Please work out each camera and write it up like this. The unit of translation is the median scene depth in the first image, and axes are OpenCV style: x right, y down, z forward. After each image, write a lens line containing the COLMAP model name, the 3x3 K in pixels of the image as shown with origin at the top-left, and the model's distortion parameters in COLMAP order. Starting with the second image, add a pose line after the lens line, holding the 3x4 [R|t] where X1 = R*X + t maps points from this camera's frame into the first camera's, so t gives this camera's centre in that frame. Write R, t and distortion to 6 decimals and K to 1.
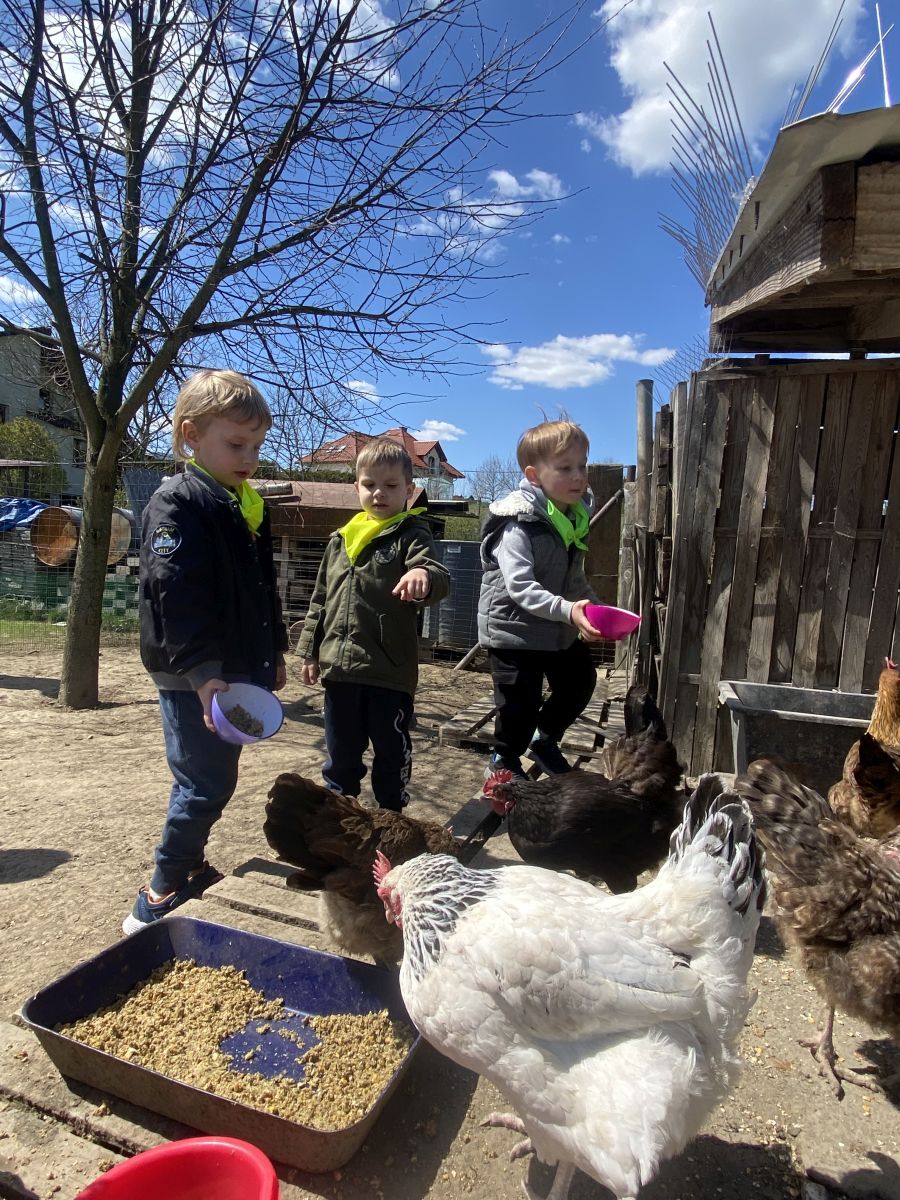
lens RADIAL K [[674.1, 0, 450.0], [0, 674.1, 600.0], [0, 0, 1]] dist [0.114572, -0.080263]
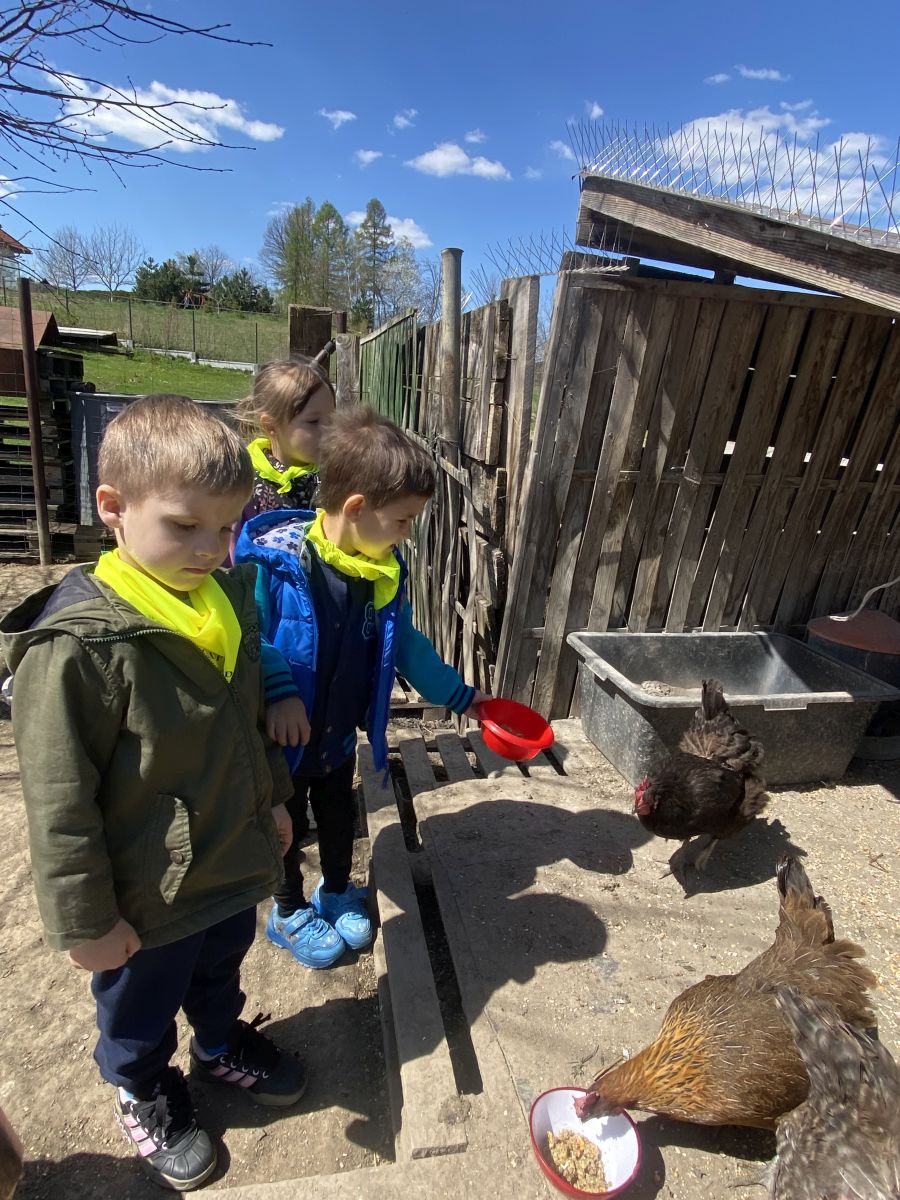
lens RADIAL K [[674.1, 0, 450.0], [0, 674.1, 600.0], [0, 0, 1]] dist [0.114572, -0.080263]
pose [[0.868780, -0.128551, 0.478222, -0.185283], [0.003936, 0.967480, 0.252918, -0.167145], [-0.495183, -0.217848, 0.841033, 0.319779]]
